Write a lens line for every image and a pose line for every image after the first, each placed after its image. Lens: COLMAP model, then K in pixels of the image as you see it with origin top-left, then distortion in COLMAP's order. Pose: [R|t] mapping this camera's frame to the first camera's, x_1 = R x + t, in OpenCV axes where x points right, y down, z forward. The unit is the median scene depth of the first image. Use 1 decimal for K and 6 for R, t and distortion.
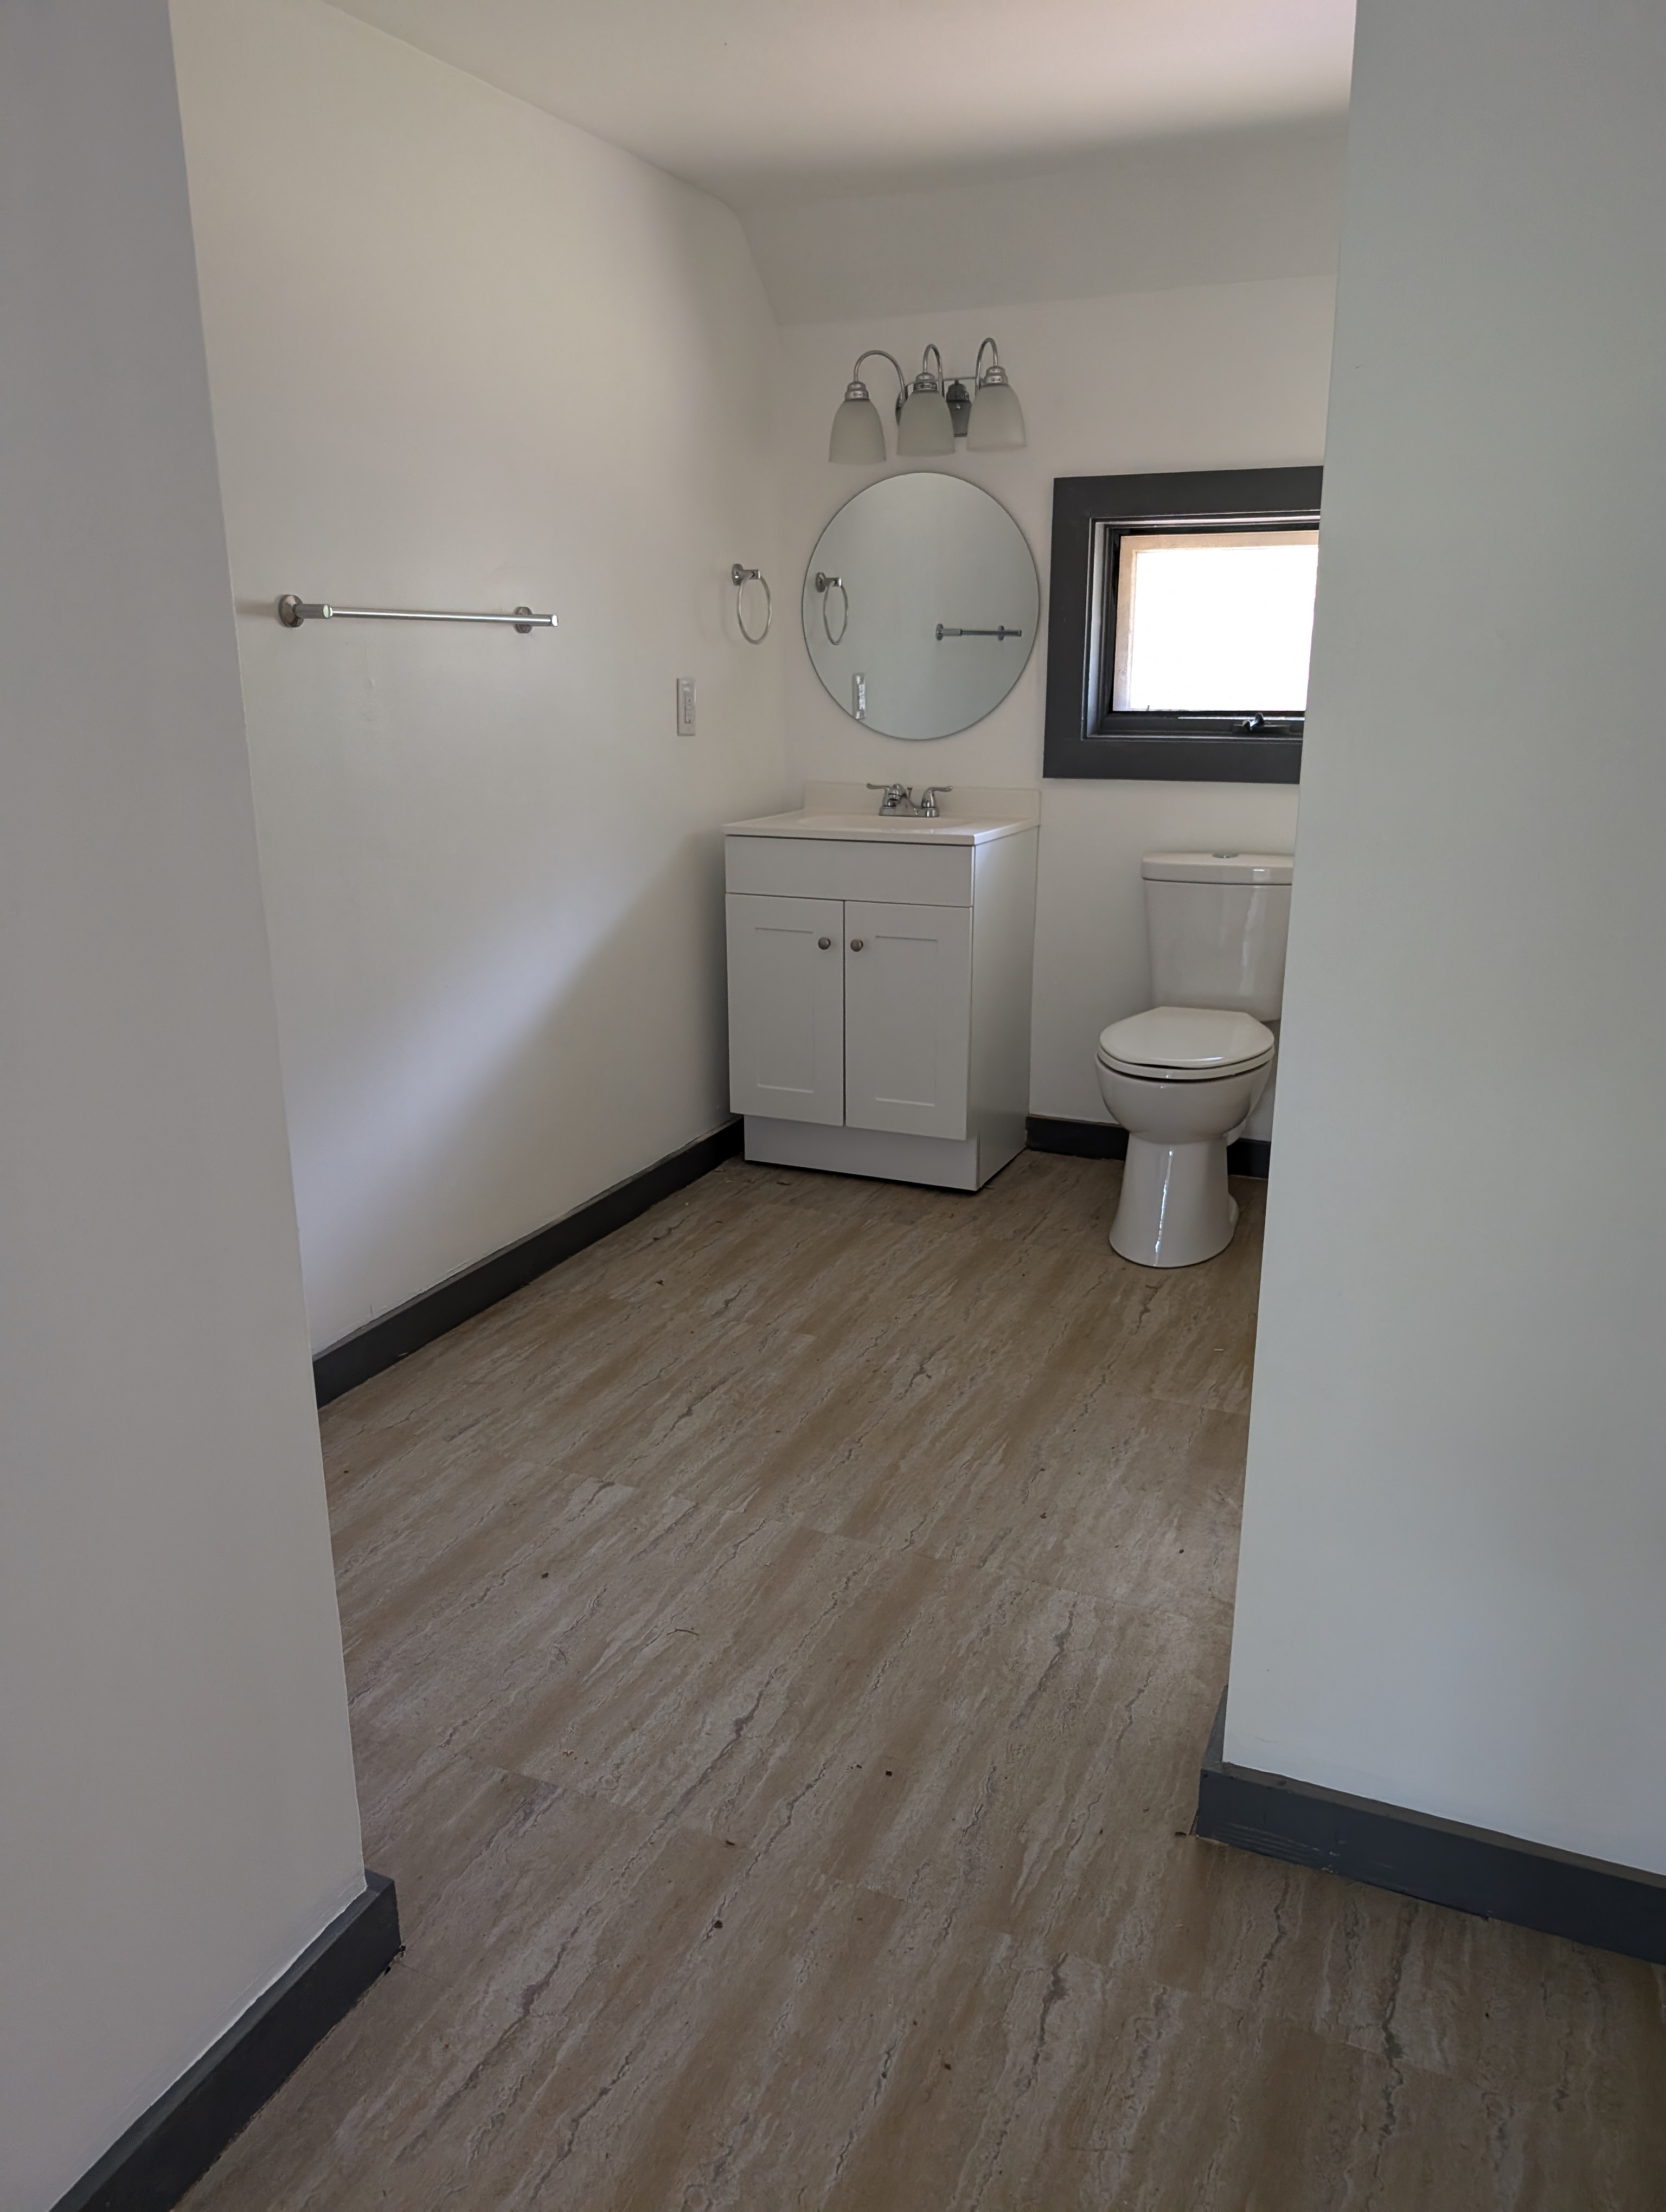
lens RADIAL K [[1584.7, 0, 842.9], [0, 1584.7, 1103.2], [0, 0, 1]] dist [0.025350, -0.022607]
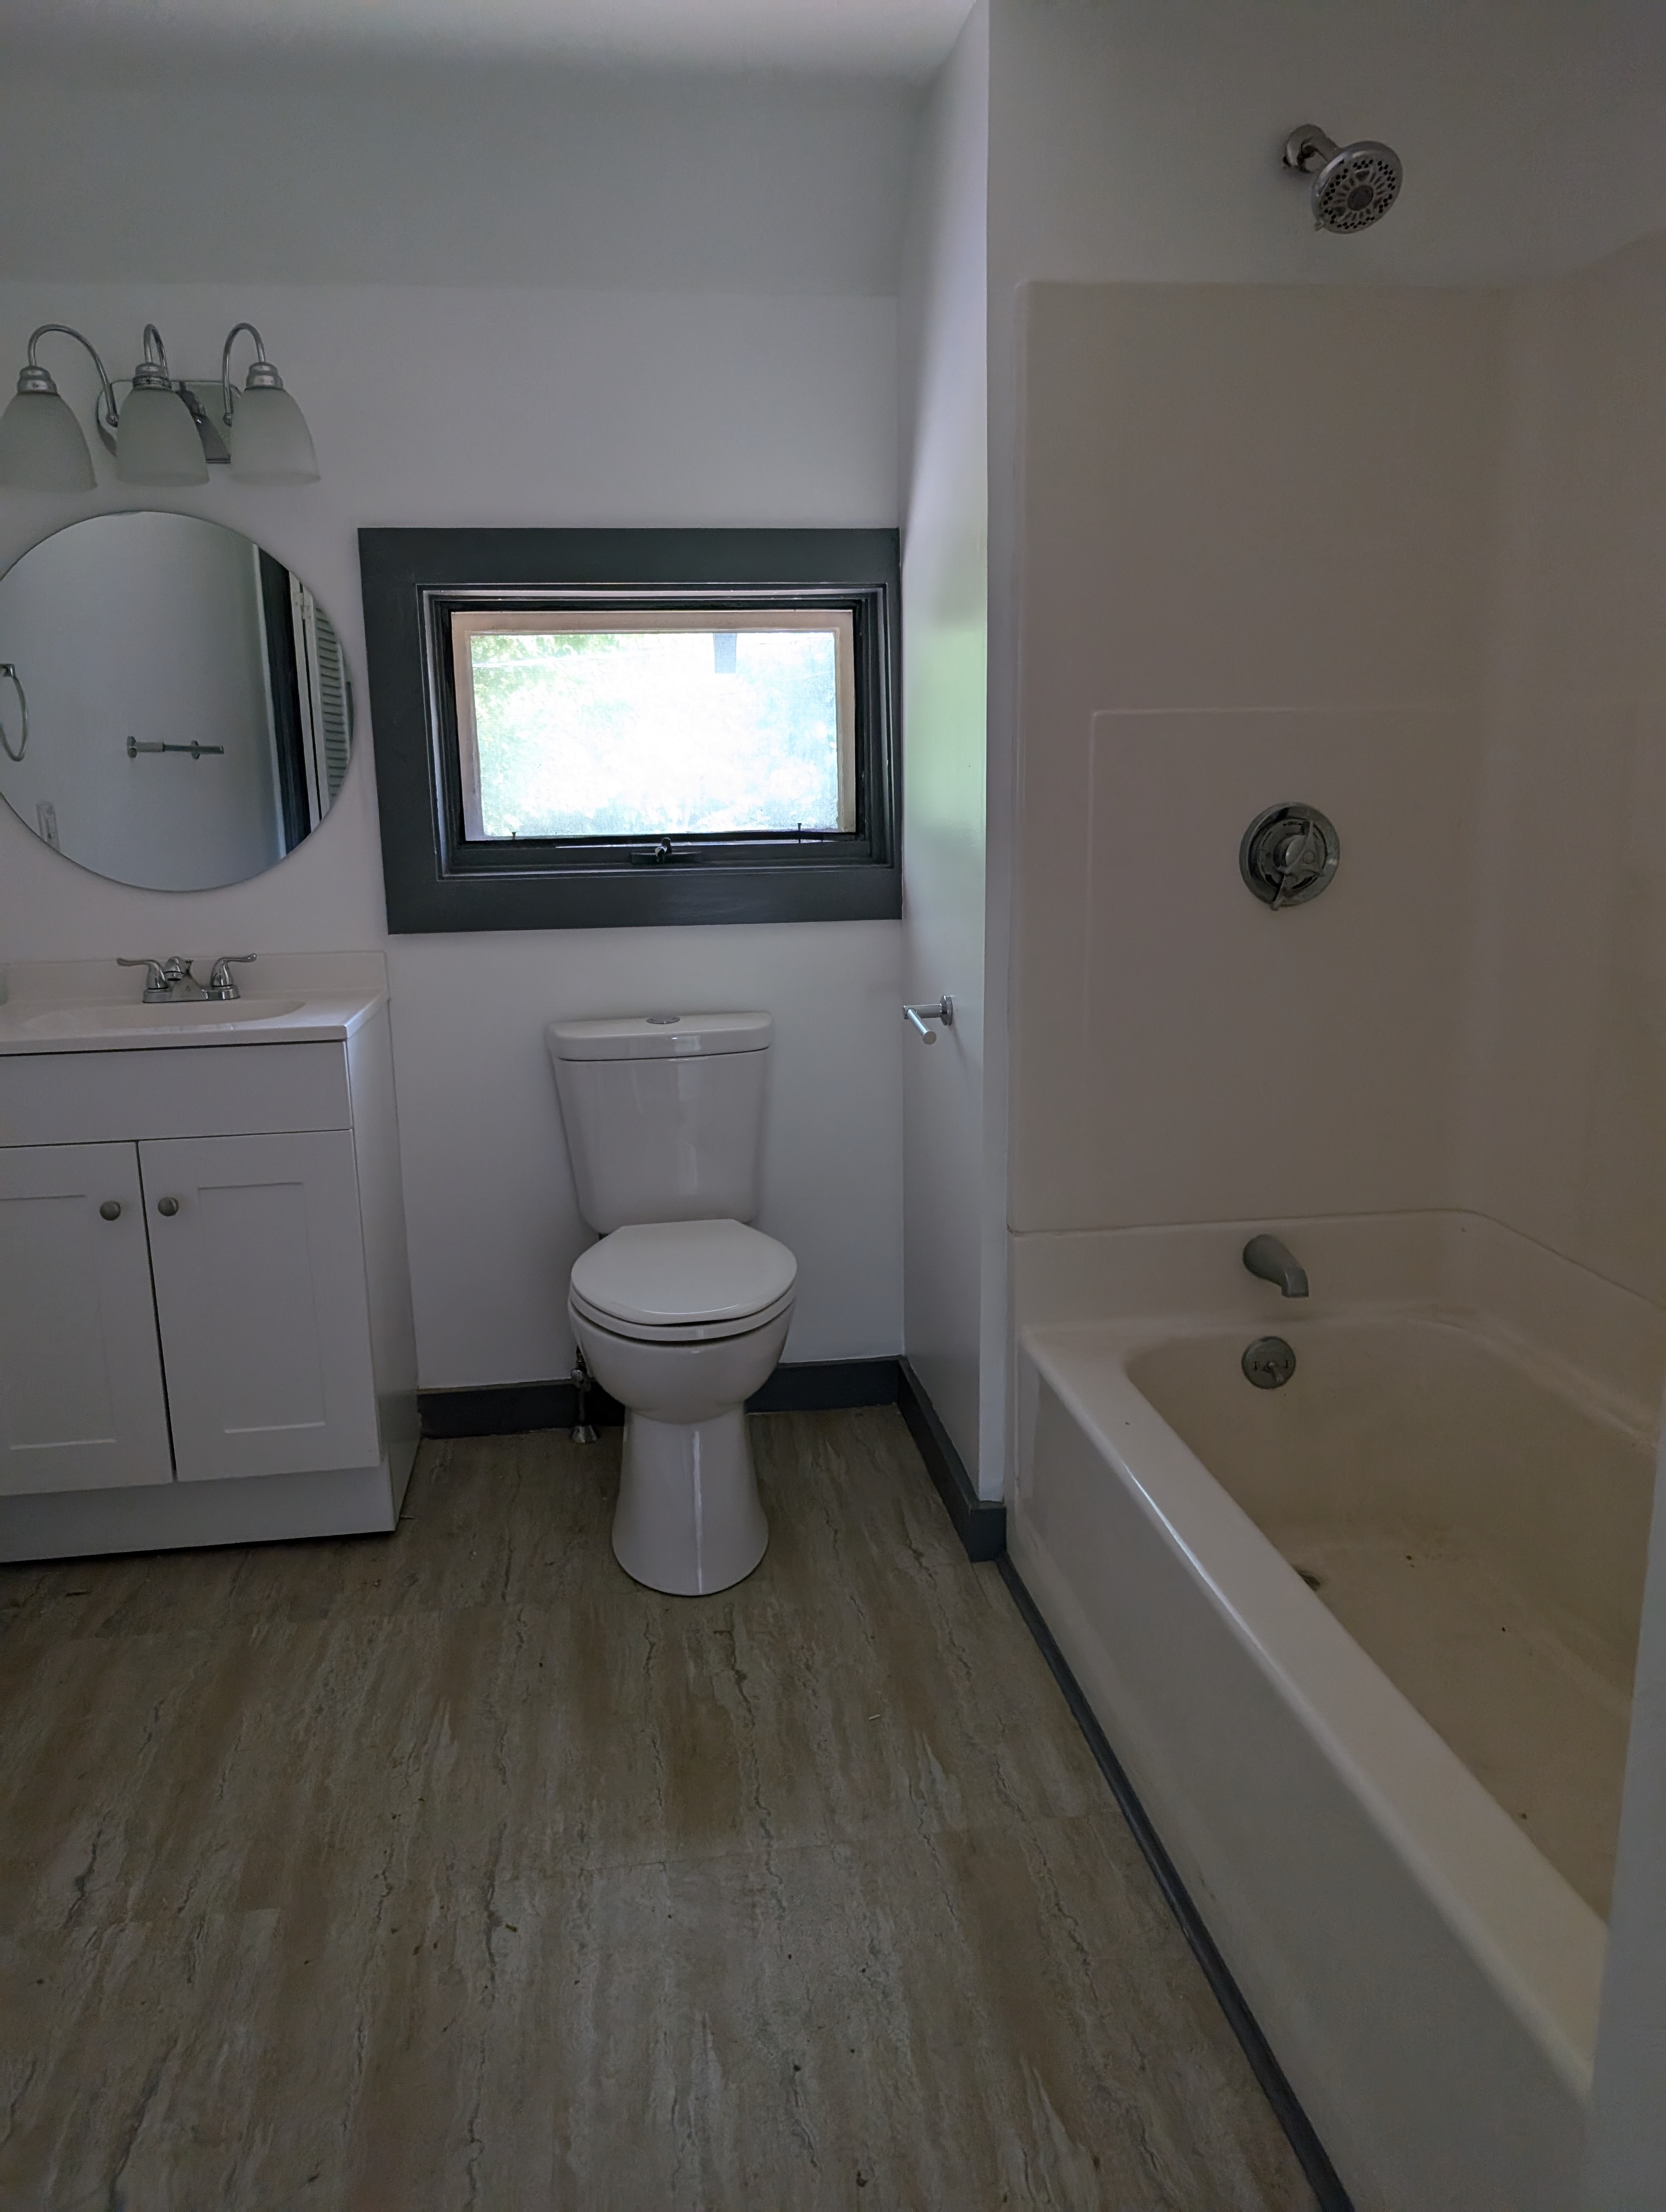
lens RADIAL K [[1584.7, 0, 819.2], [0, 1584.7, 1111.7], [0, 0, 1]] dist [0.025350, -0.022607]
pose [[0.850561, -0.121710, 0.511598, -0.094667], [0.159645, 0.986698, -0.030682, -0.077185], [-0.501058, 0.107771, 0.858677, 0.309971]]
